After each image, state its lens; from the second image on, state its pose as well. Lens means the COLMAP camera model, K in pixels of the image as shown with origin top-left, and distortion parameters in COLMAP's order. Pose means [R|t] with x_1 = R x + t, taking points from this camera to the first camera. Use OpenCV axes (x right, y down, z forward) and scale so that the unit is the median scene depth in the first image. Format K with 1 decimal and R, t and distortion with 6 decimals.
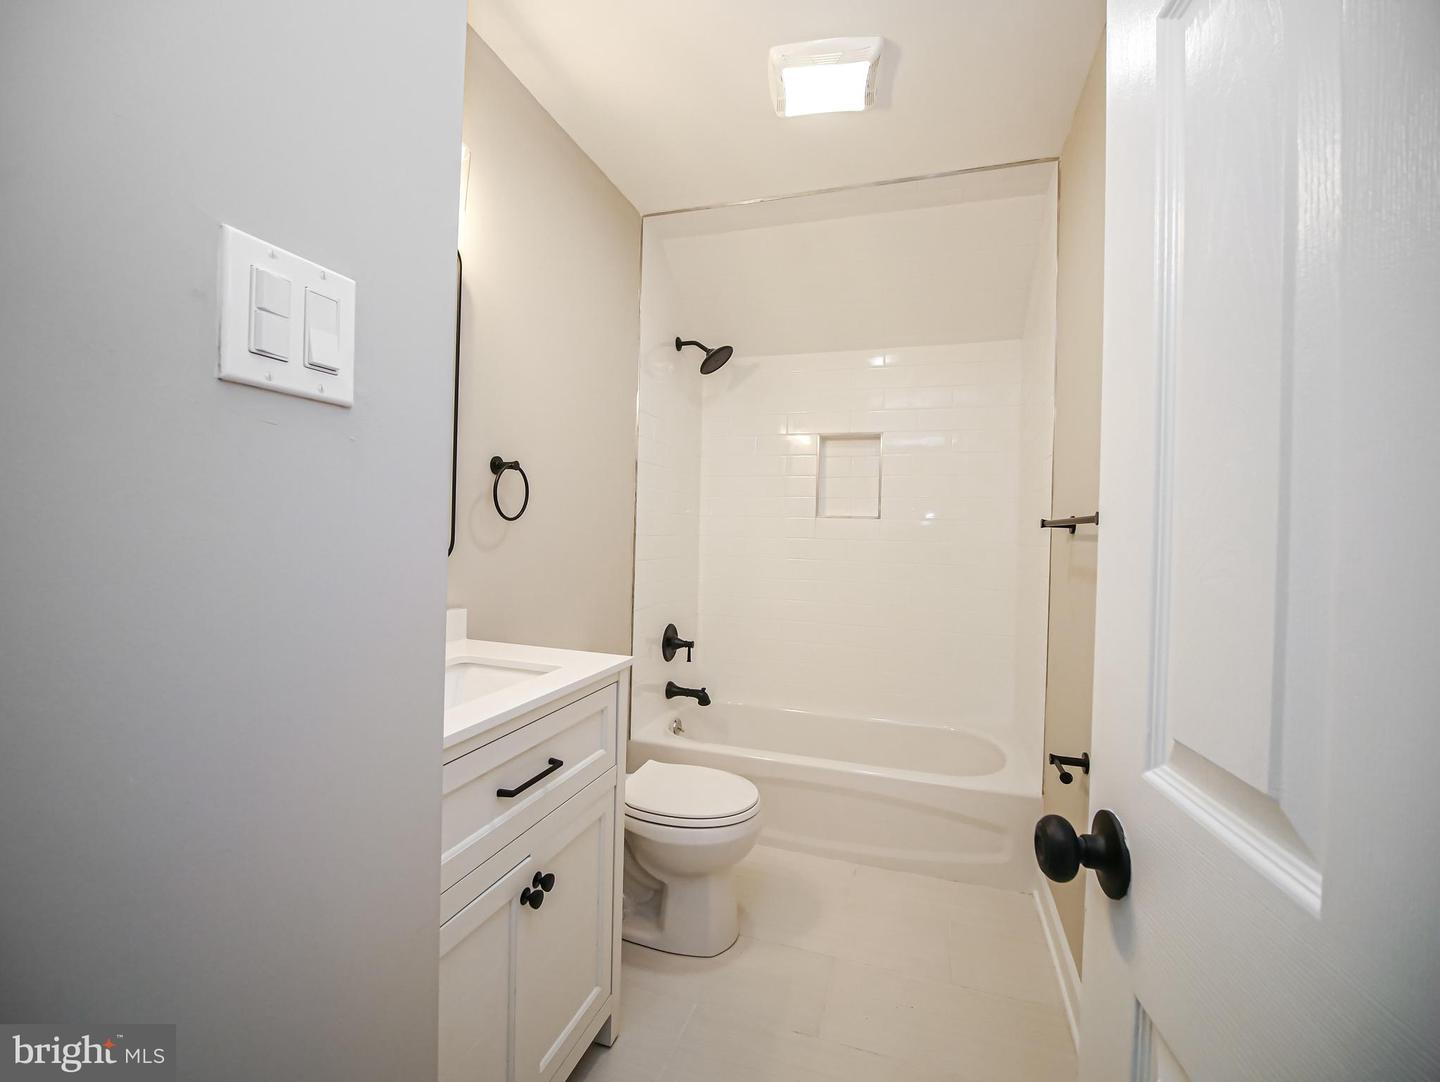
lens RADIAL K [[647.6, 0, 703.4], [0, 647.6, 535.0], [0, 0, 1]] dist [-0.016462, -0.000364]
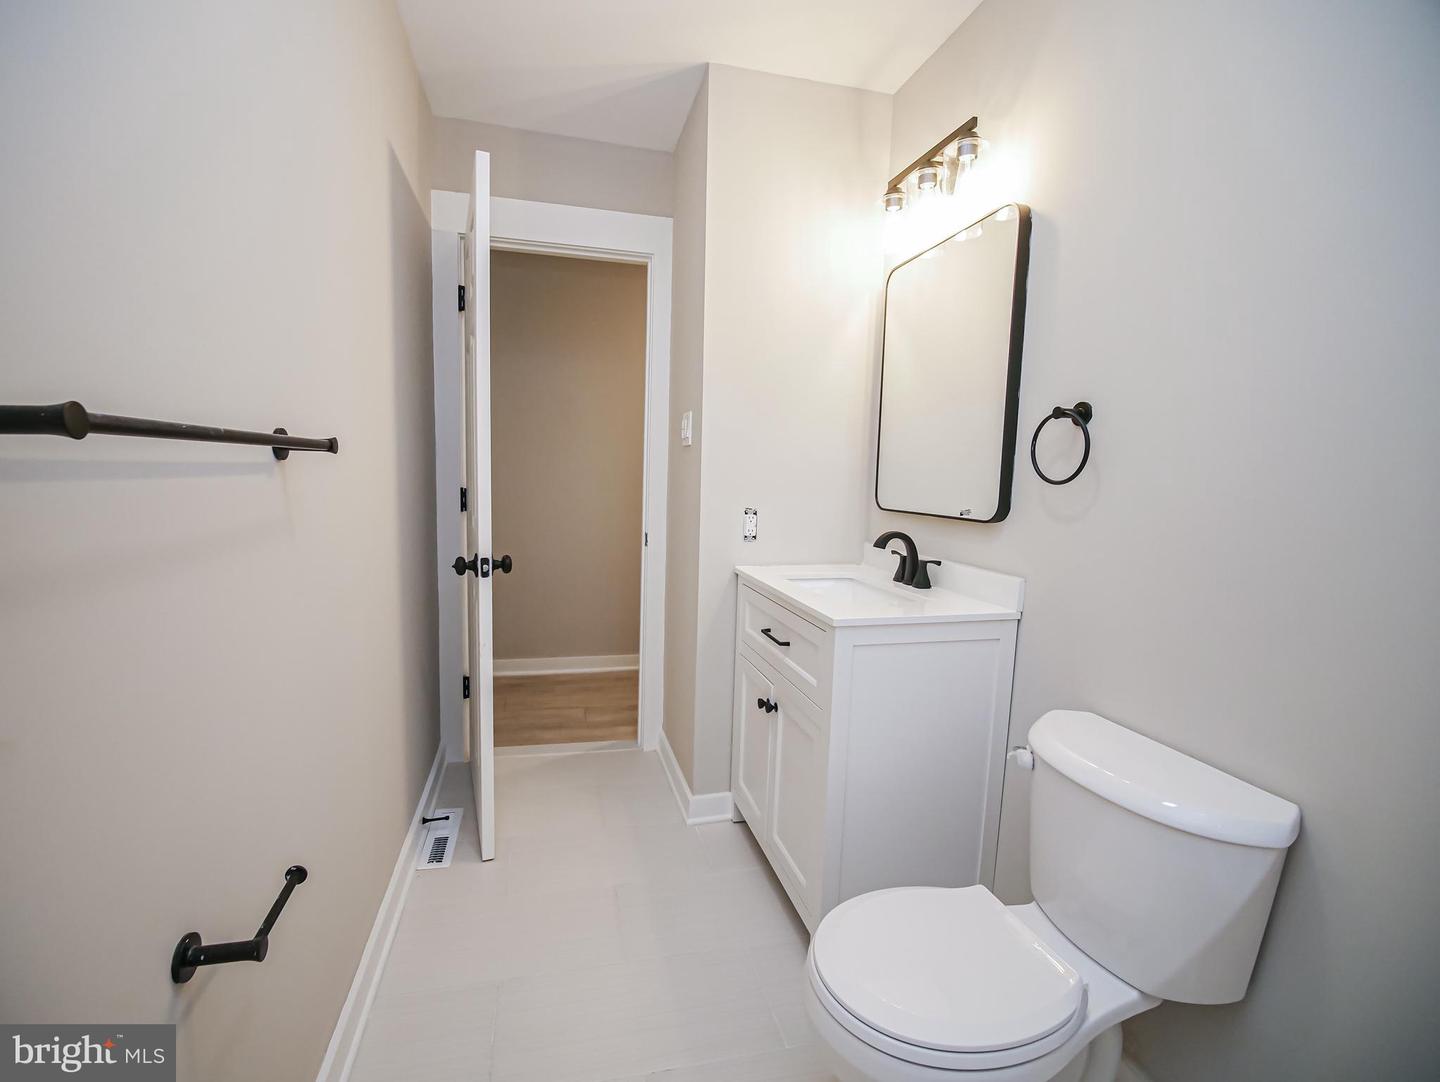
lens RADIAL K [[646.5, 0, 722.4], [0, 646.5, 540.7], [0, 0, 1]] dist [-0.015753, -0.000780]
pose [[-0.819801, 0.011935, -0.572524, 0.408227], [-0.053188, 0.993874, 0.096879, -0.006314], [0.570173, 0.109873, -0.814144, 1.181236]]
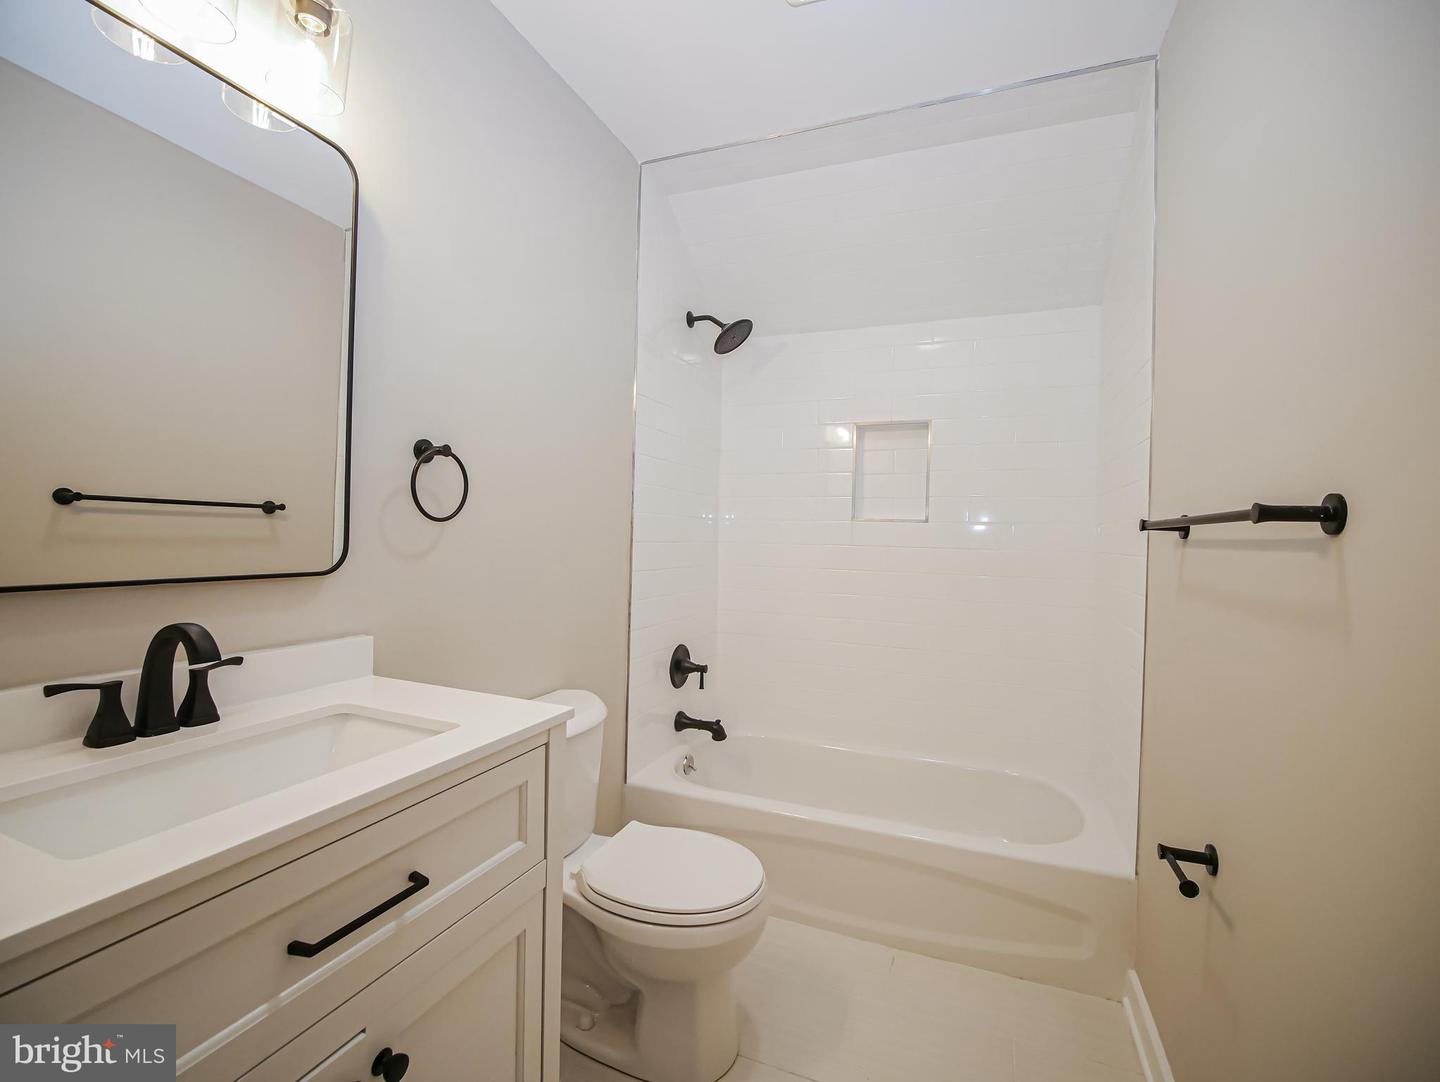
lens RADIAL K [[646.5, 0, 722.4], [0, 646.5, 540.7], [0, 0, 1]] dist [-0.015753, -0.000780]
pose [[0.998742, 0.000766, -0.050141, 0.067328], [-0.000918, 0.999995, -0.003008, 0.002453], [0.050138, 0.003051, 0.998738, 0.203436]]
